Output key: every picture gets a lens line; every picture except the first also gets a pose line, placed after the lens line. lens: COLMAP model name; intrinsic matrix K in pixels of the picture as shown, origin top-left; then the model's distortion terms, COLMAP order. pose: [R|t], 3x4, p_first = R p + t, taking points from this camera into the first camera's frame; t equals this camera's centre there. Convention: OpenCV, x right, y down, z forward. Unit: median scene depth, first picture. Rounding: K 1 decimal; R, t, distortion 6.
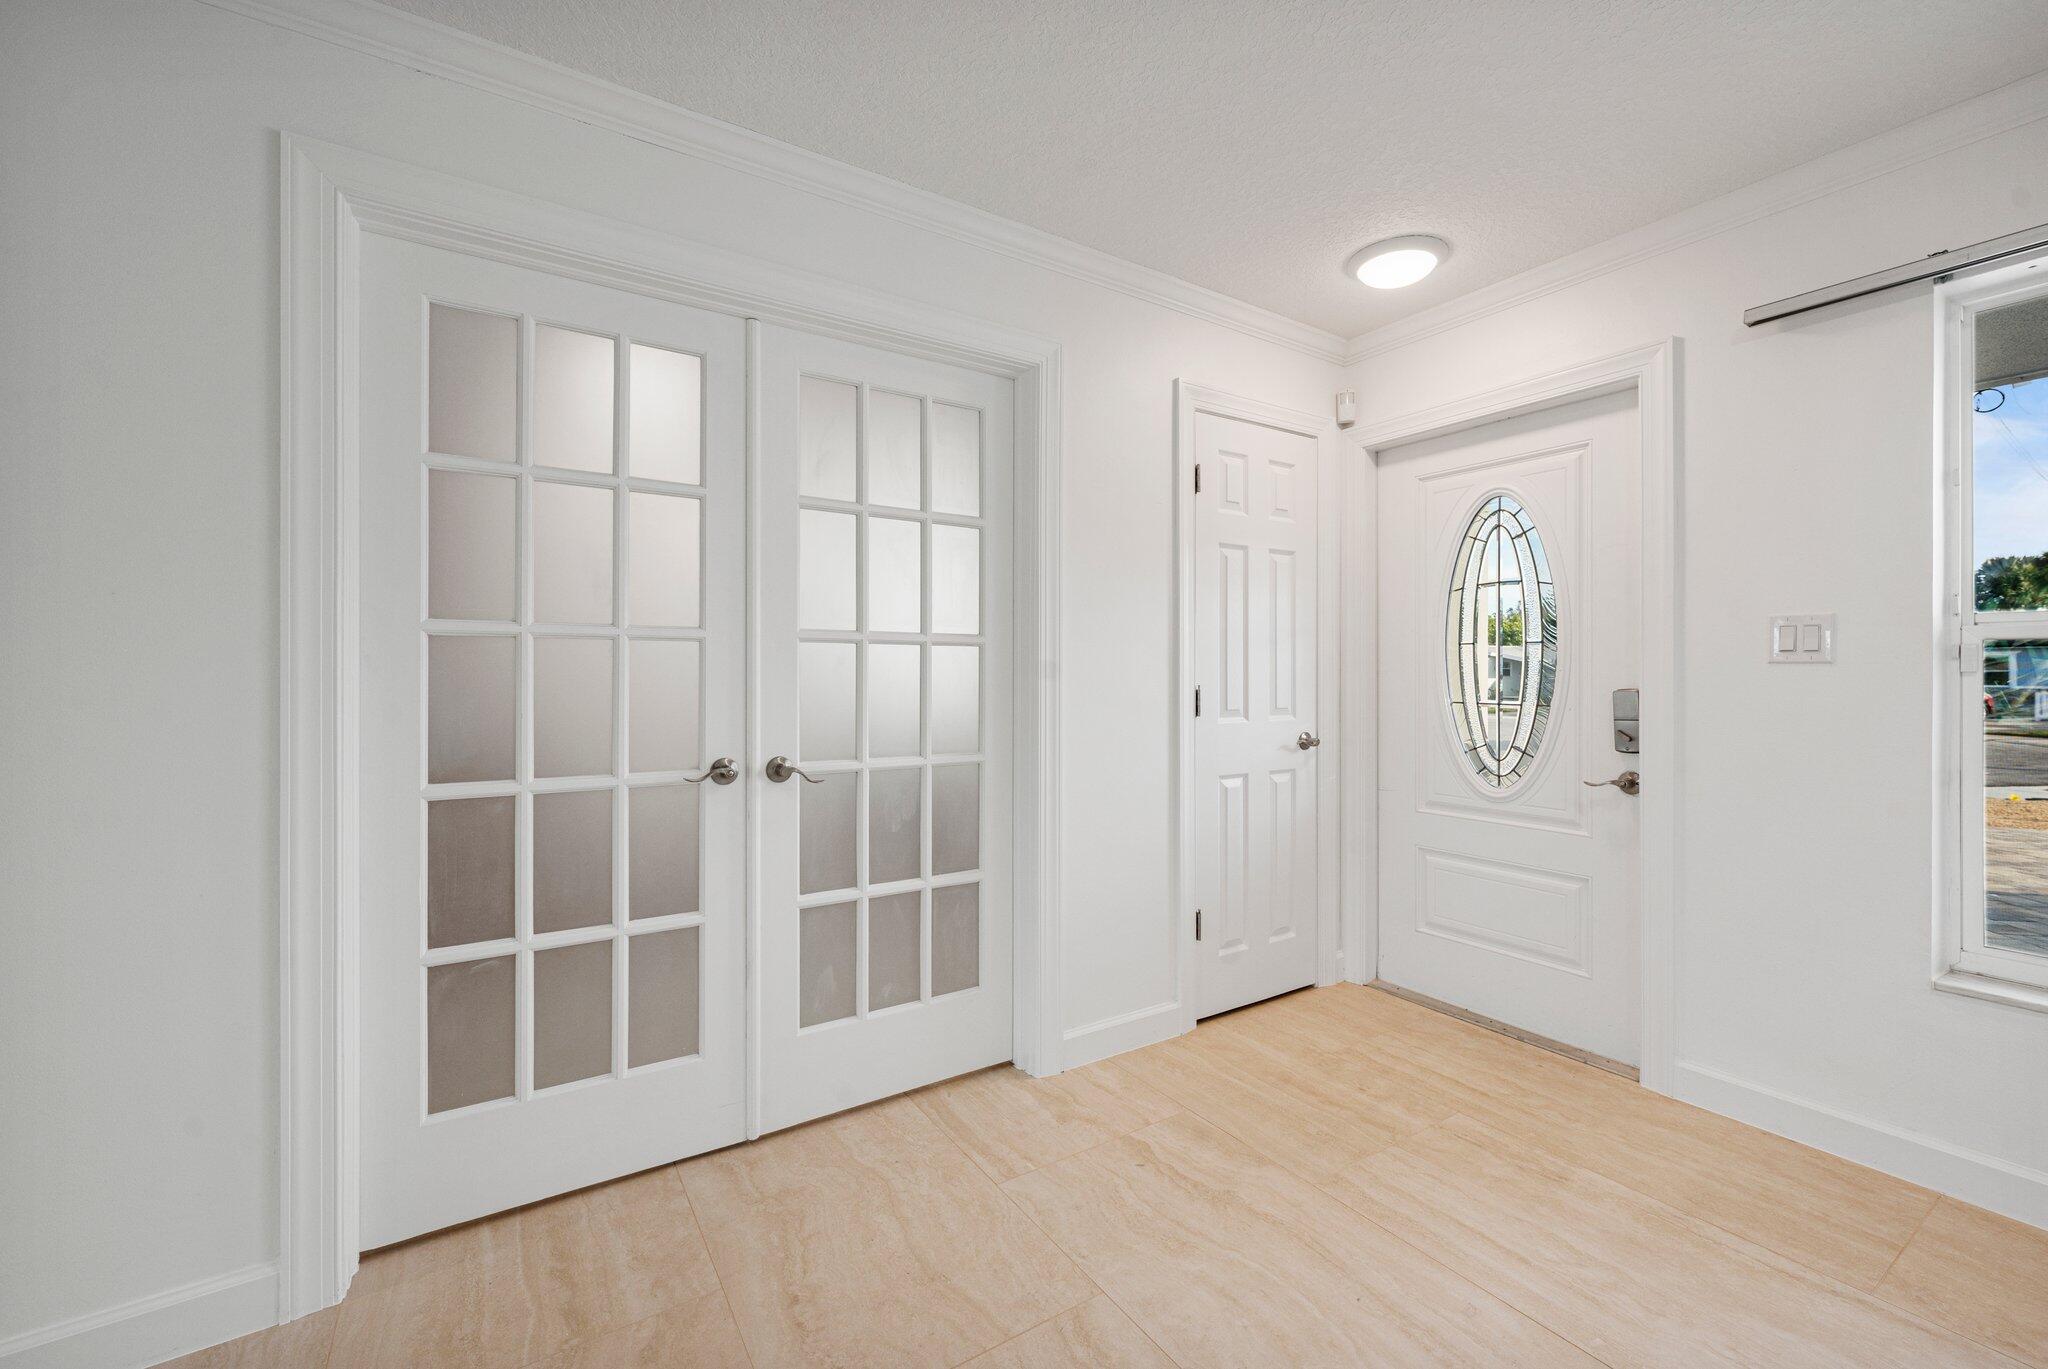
lens RADIAL K [[838.5, 0, 1037.5], [0, 838.5, 673.7], [0, 0, 1]] dist [0.000720, 0.000173]
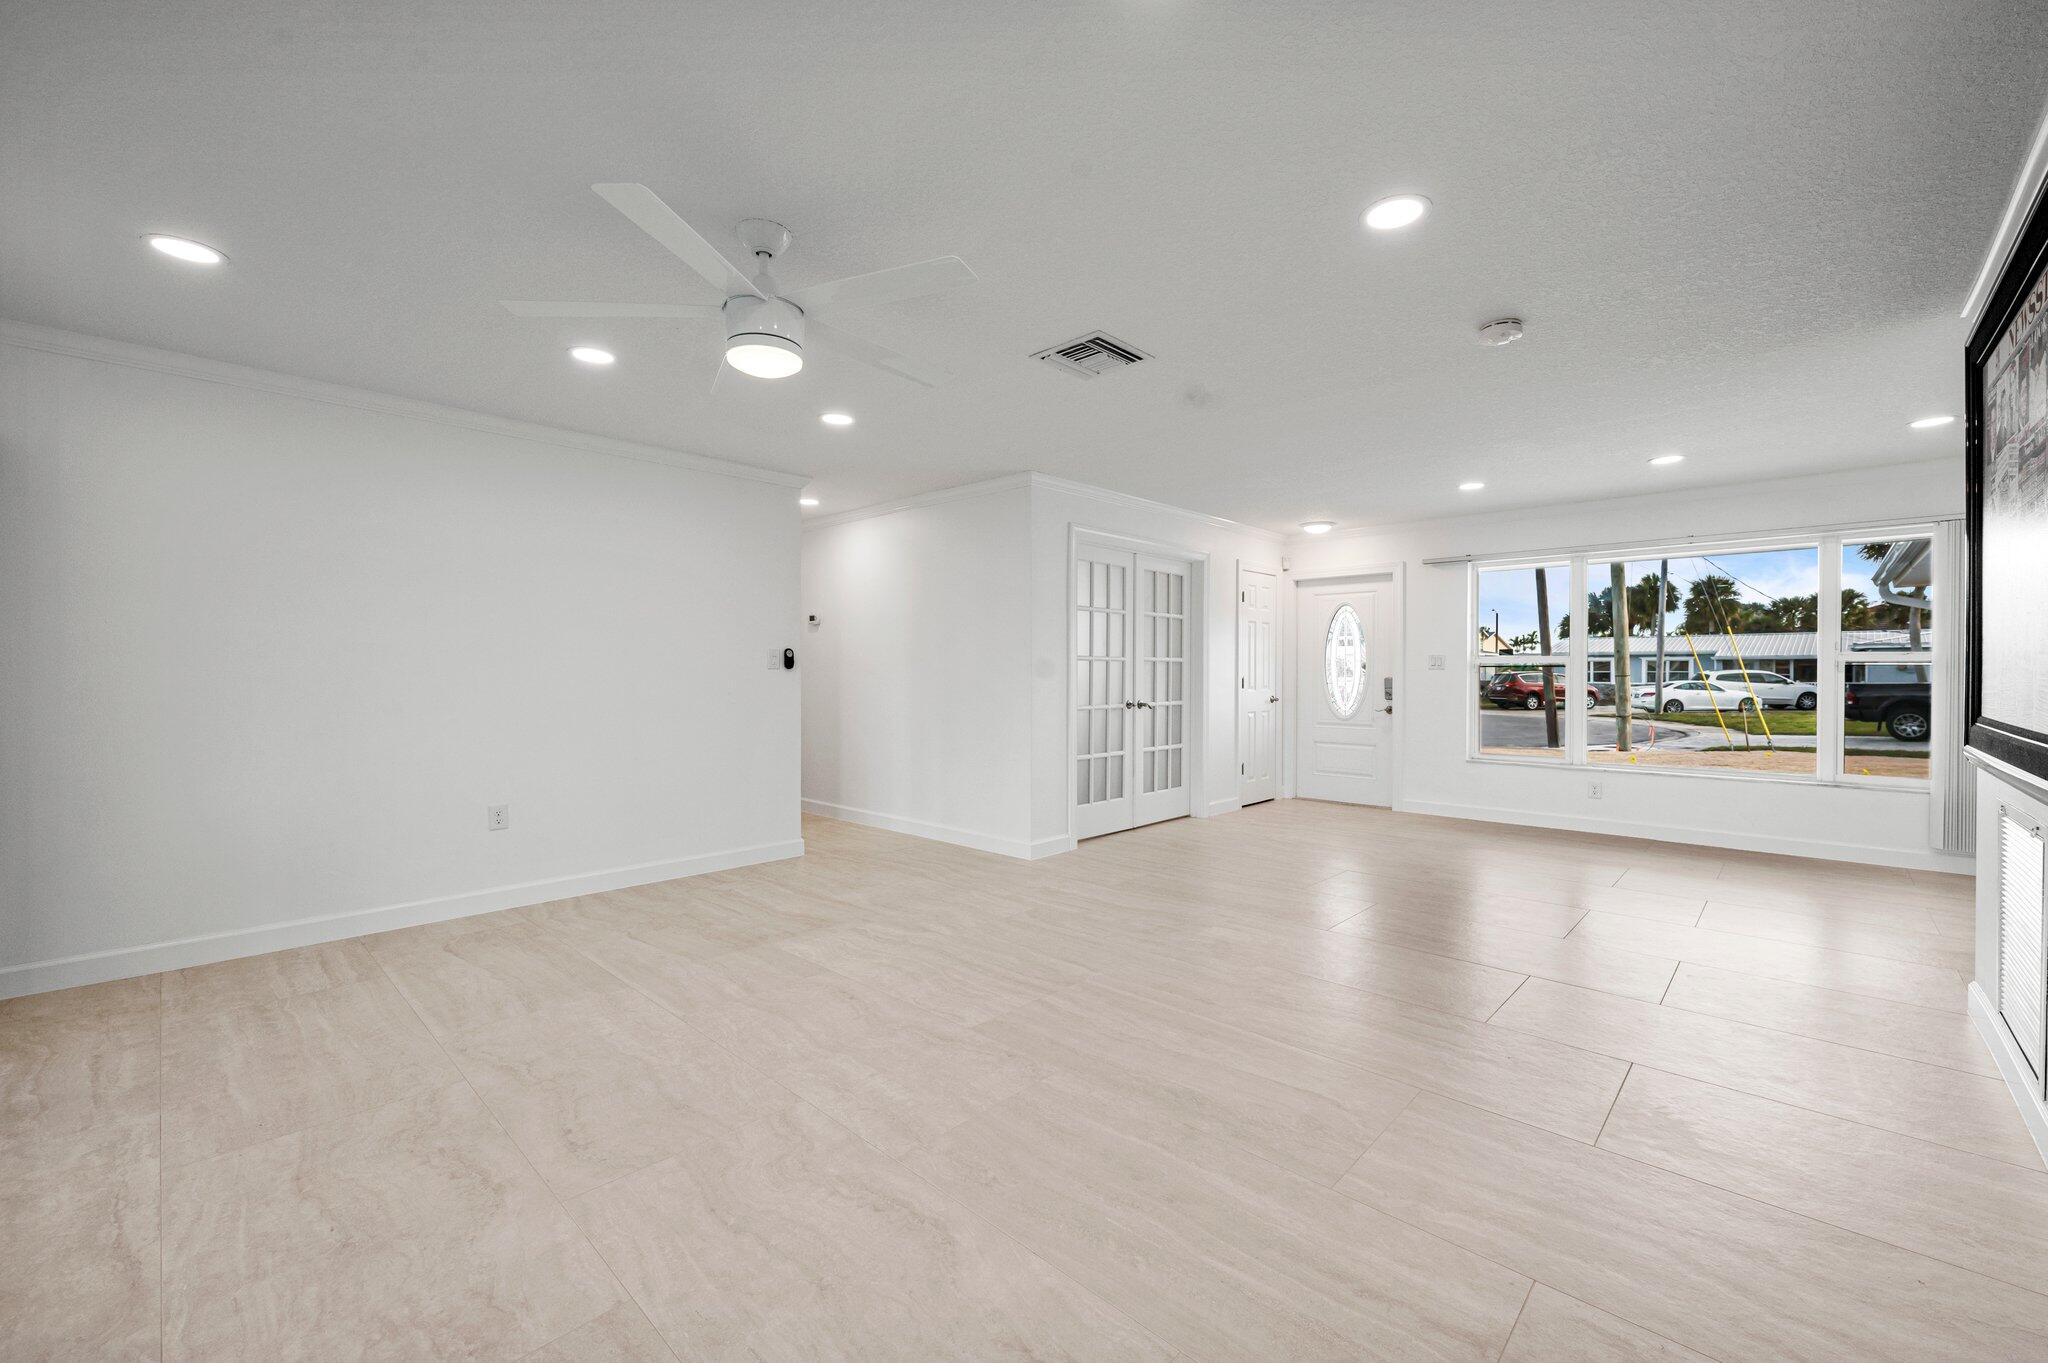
lens RADIAL K [[836.4, 0, 1024.6], [0, 836.4, 671.0], [0, 0, 1]] dist [0.000617, -0.000148]
pose [[0.971030, 0.002359, 0.238945, -1.207979], [-0.002758, 0.999995, 0.001333, -0.005031], [-0.238941, -0.001953, 0.971032, -1.504589]]
